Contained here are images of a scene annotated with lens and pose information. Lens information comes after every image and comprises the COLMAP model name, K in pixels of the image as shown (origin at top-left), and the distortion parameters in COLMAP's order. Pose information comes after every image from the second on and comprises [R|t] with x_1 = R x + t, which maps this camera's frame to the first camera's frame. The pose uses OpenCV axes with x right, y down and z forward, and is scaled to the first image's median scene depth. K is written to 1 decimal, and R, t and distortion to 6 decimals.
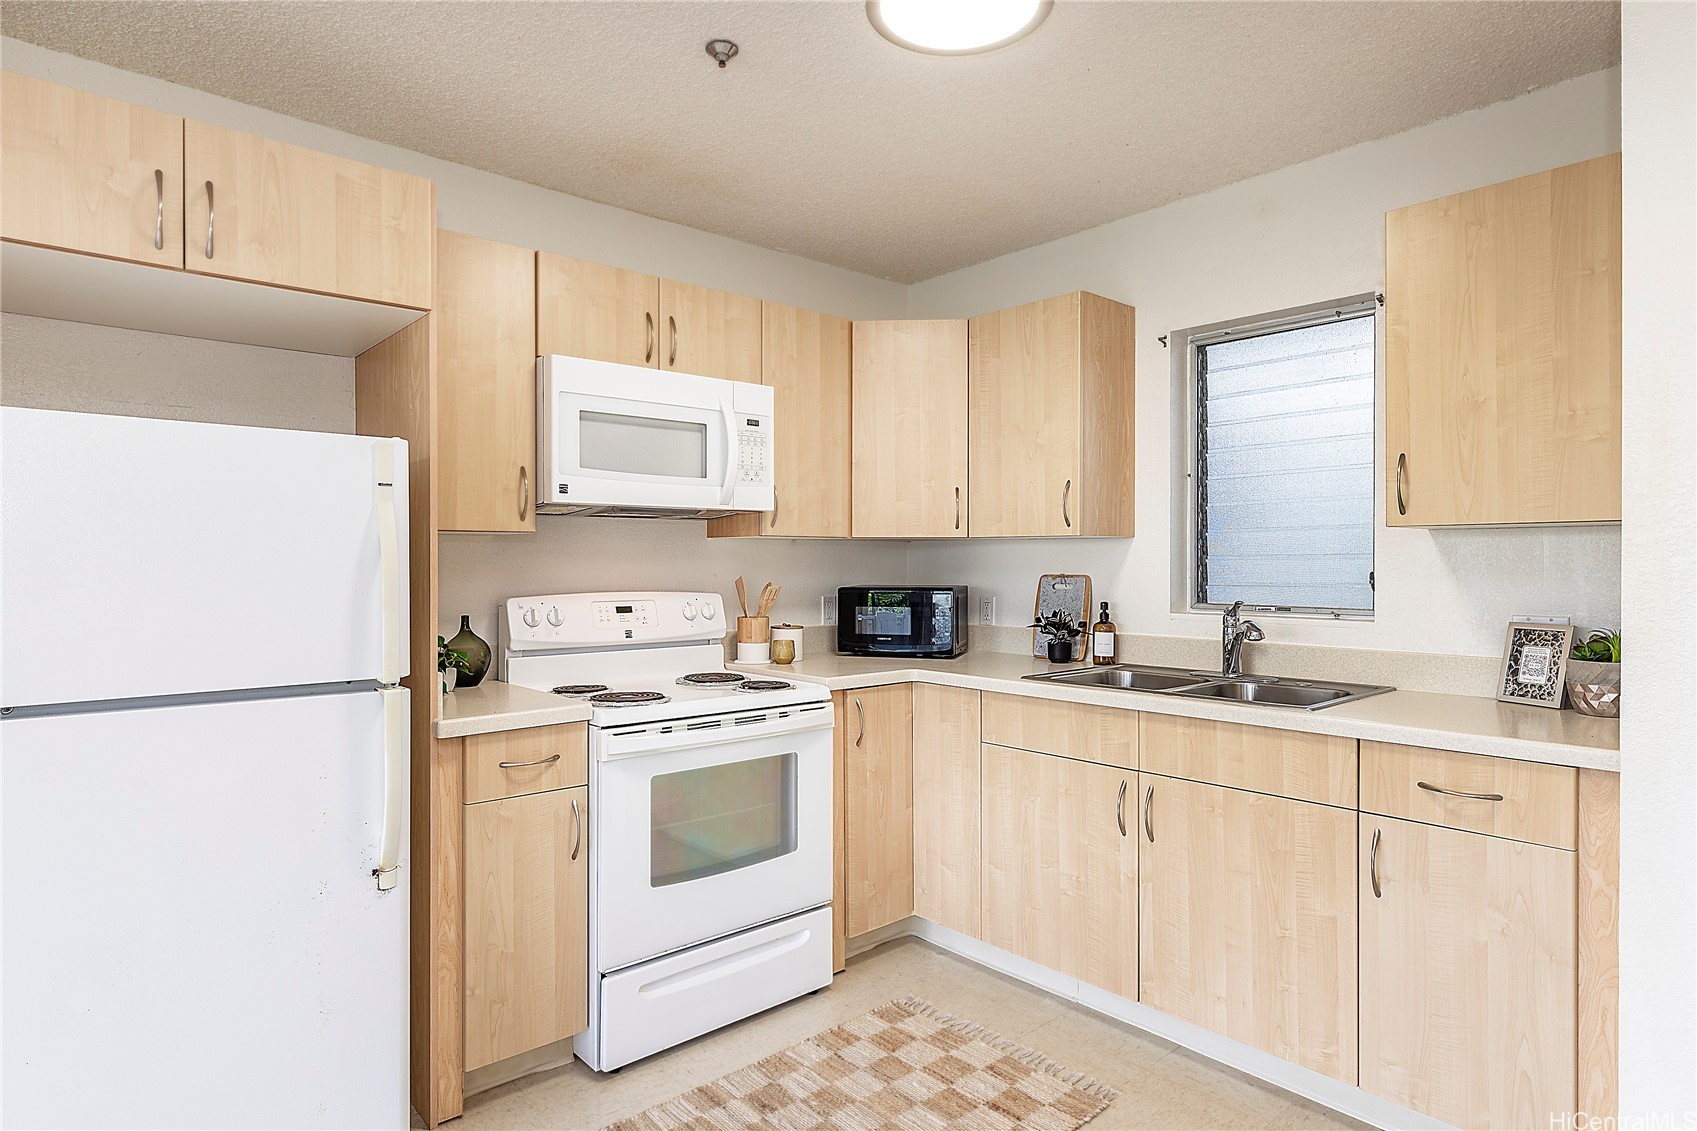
lens RADIAL K [[928.1, 0, 815.3], [0, 928.1, 563.3], [0, 0, 1]] dist [-0.018403, 0.000375]
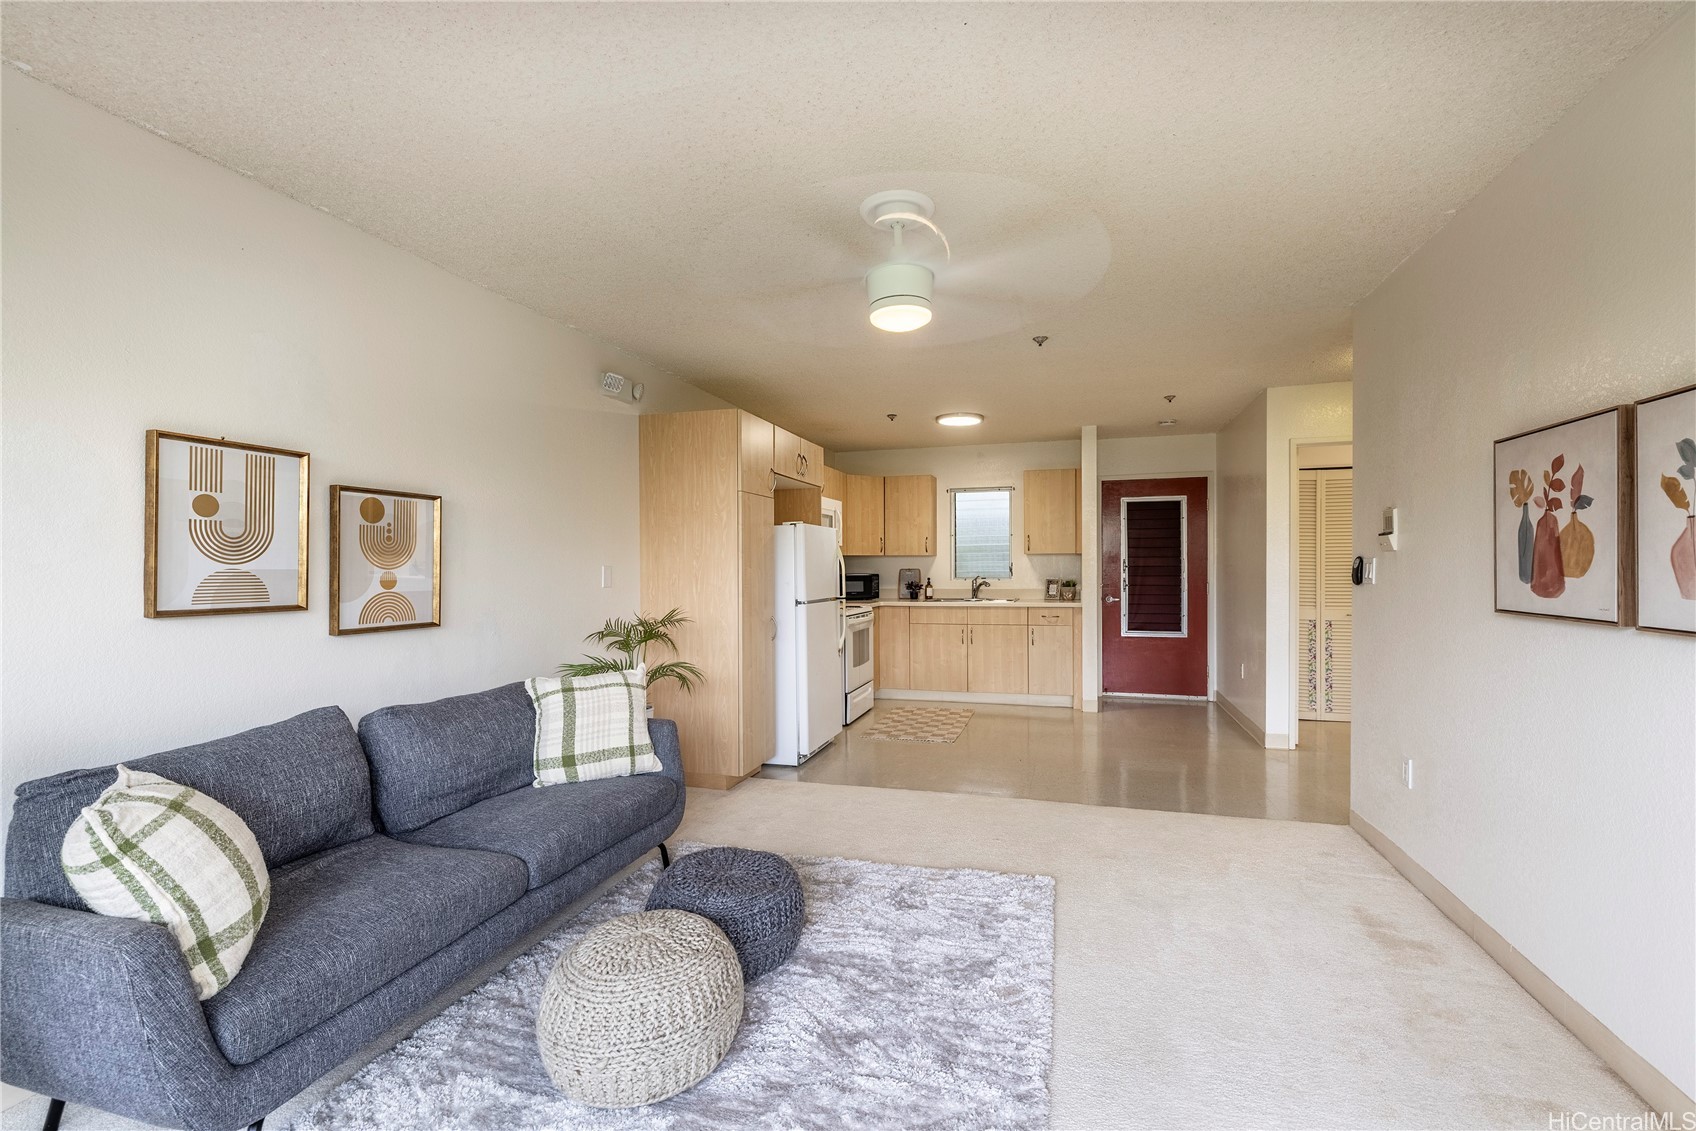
lens RADIAL K [[750.1, 0, 843.8], [0, 750.1, 574.0], [0, 0, 1]] dist [0.000922, 0.000260]
pose [[0.835122, -0.009780, 0.549978, -1.667182], [0.006248, 0.999946, 0.008295, 0.012572], [-0.550030, -0.003491, 0.835138, -1.147721]]
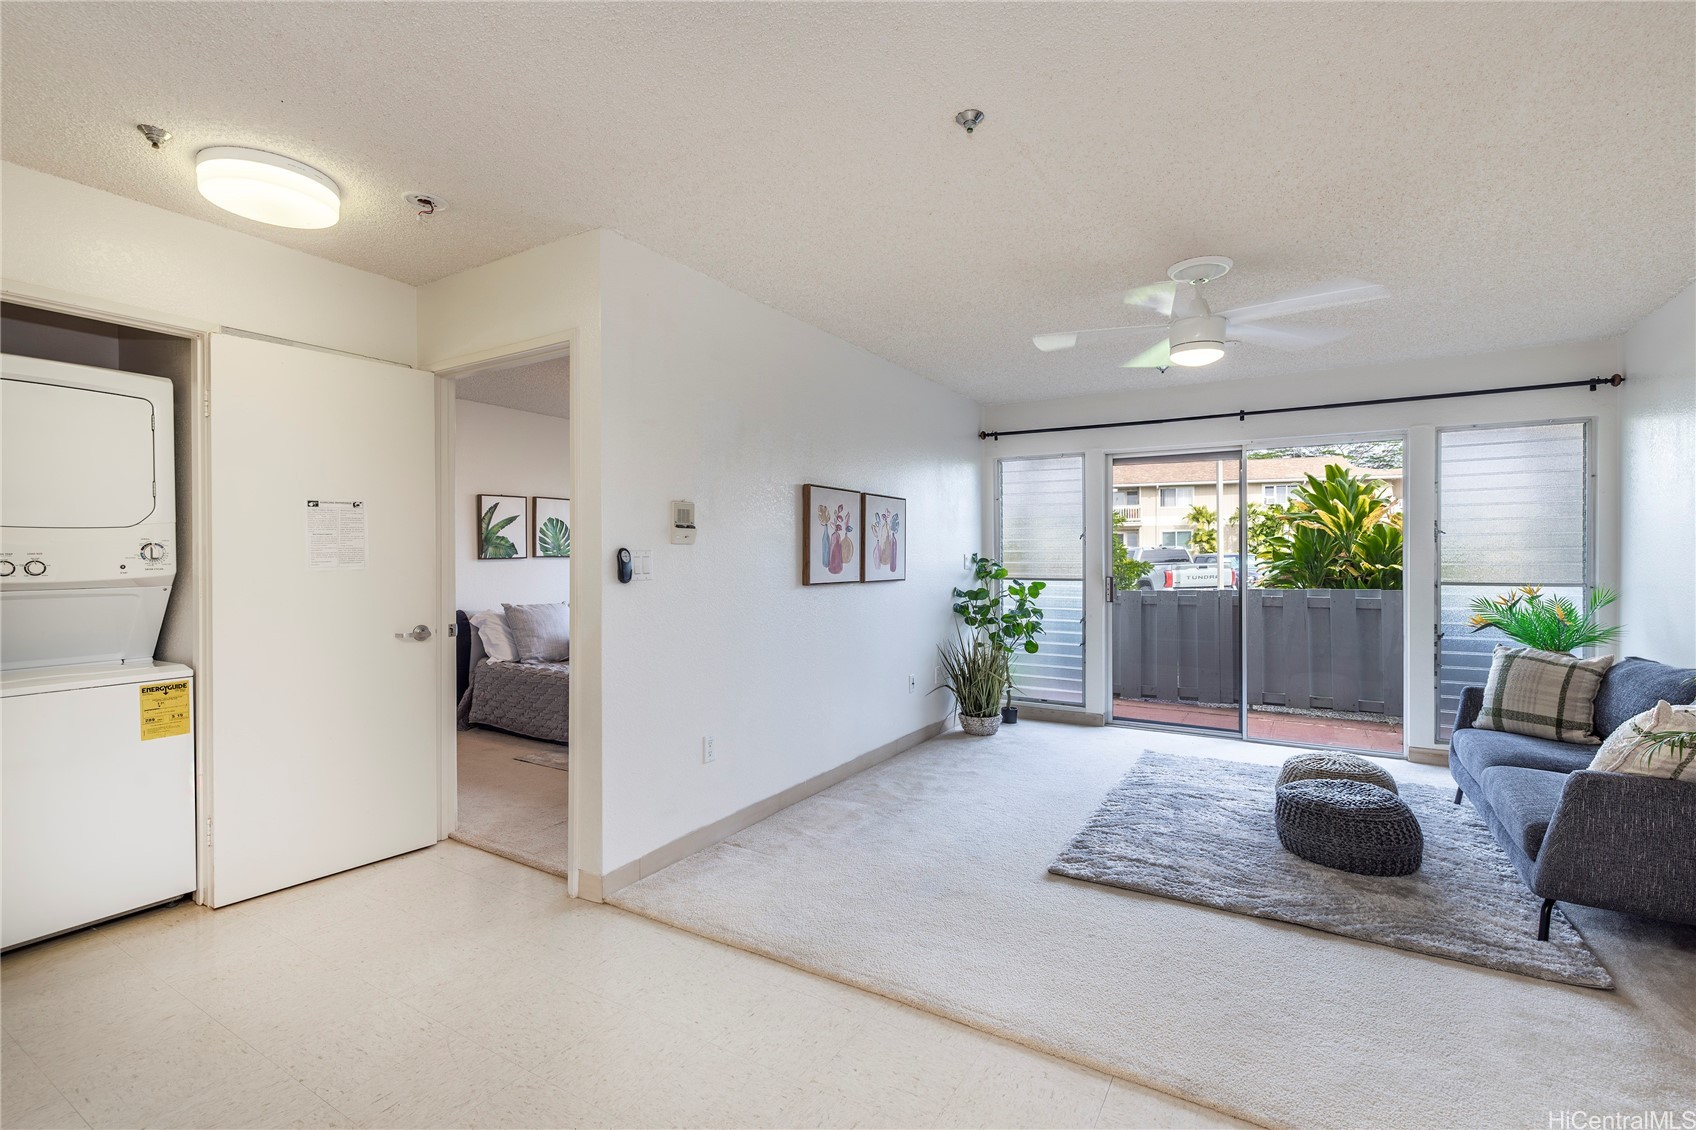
lens RADIAL K [[736.5, 0, 848.0], [0, 736.5, 565.0], [0, 0, 1]] dist [0.000965, 0.000276]
pose [[-0.944292, 0.005140, -0.329067, 0.155281], [0.000433, 0.999897, 0.014377, 0.006461], [0.329107, 0.013433, -0.944197, 0.874537]]
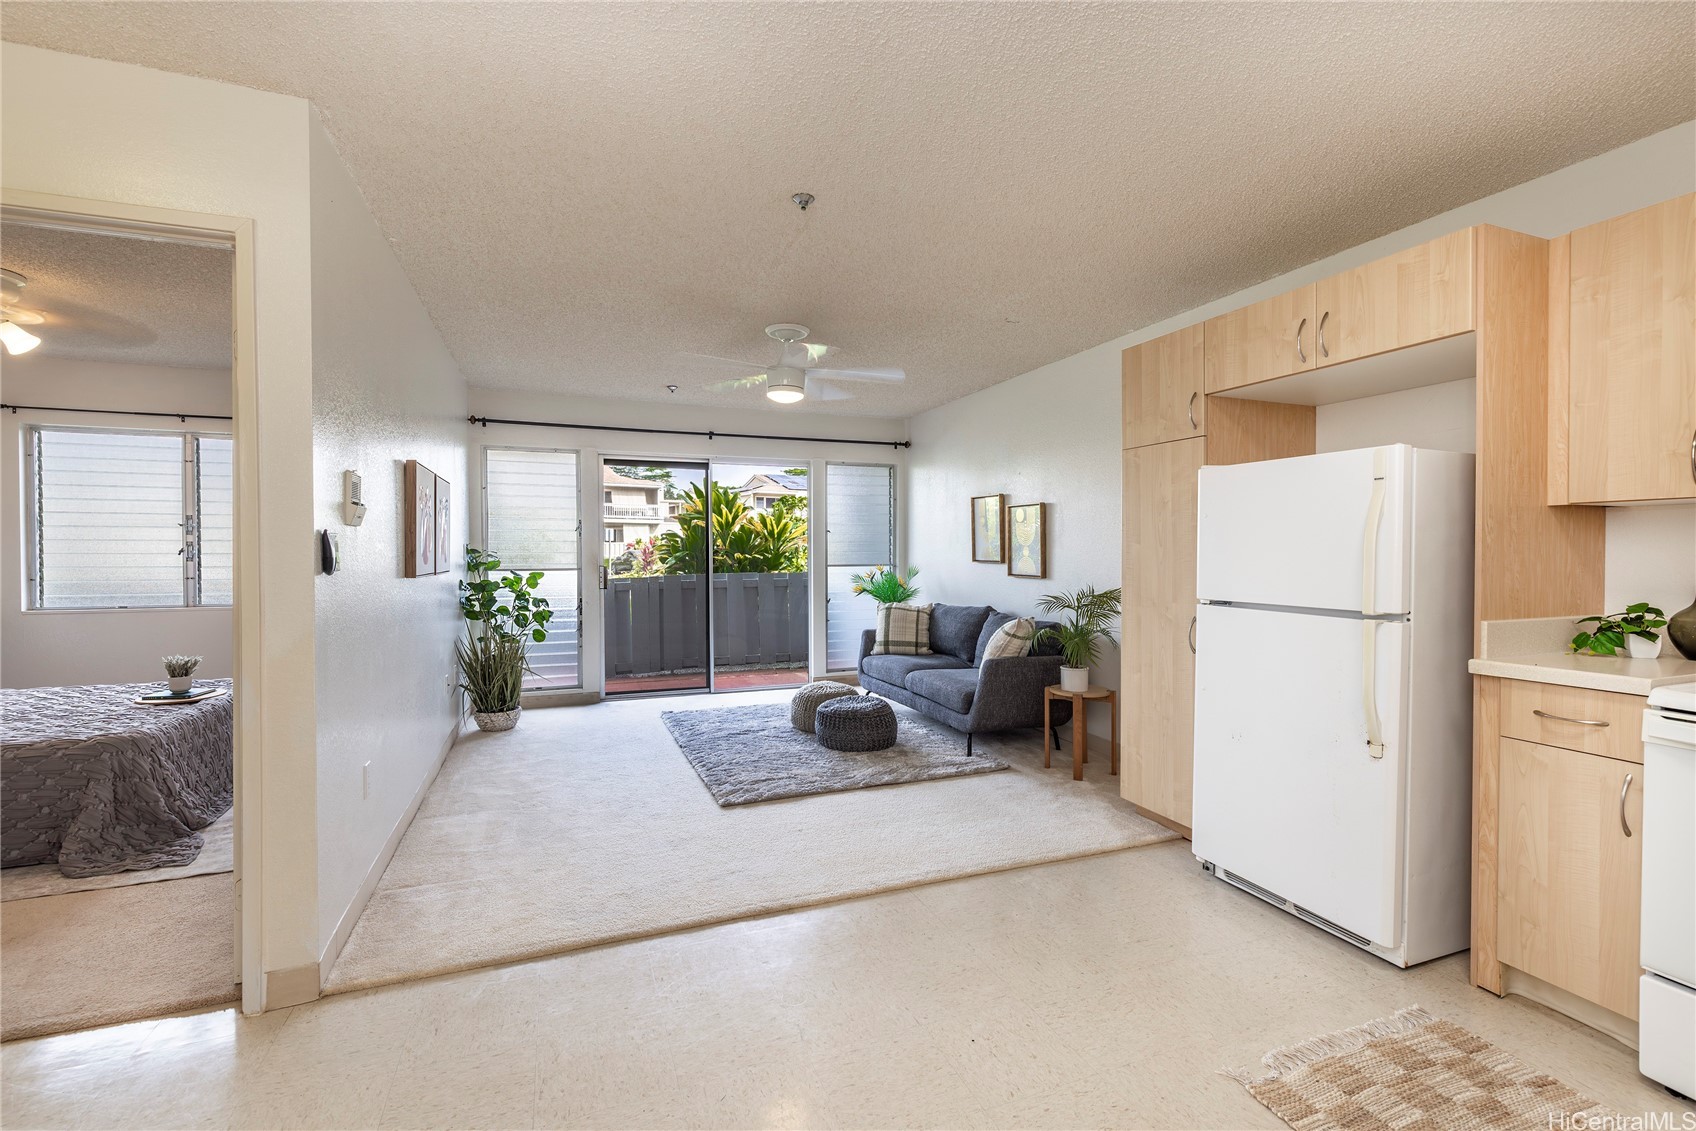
lens RADIAL K [[710.5, 0, 840.5], [0, 710.5, 562.2], [0, 0, 1]] dist [-0.000395, 0.000034]
pose [[-0.342153, 0.016168, -0.939505, 0.748817], [-0.001167, 0.999844, 0.017631, 0.023253], [0.939643, 0.007129, -0.342081, 0.501332]]
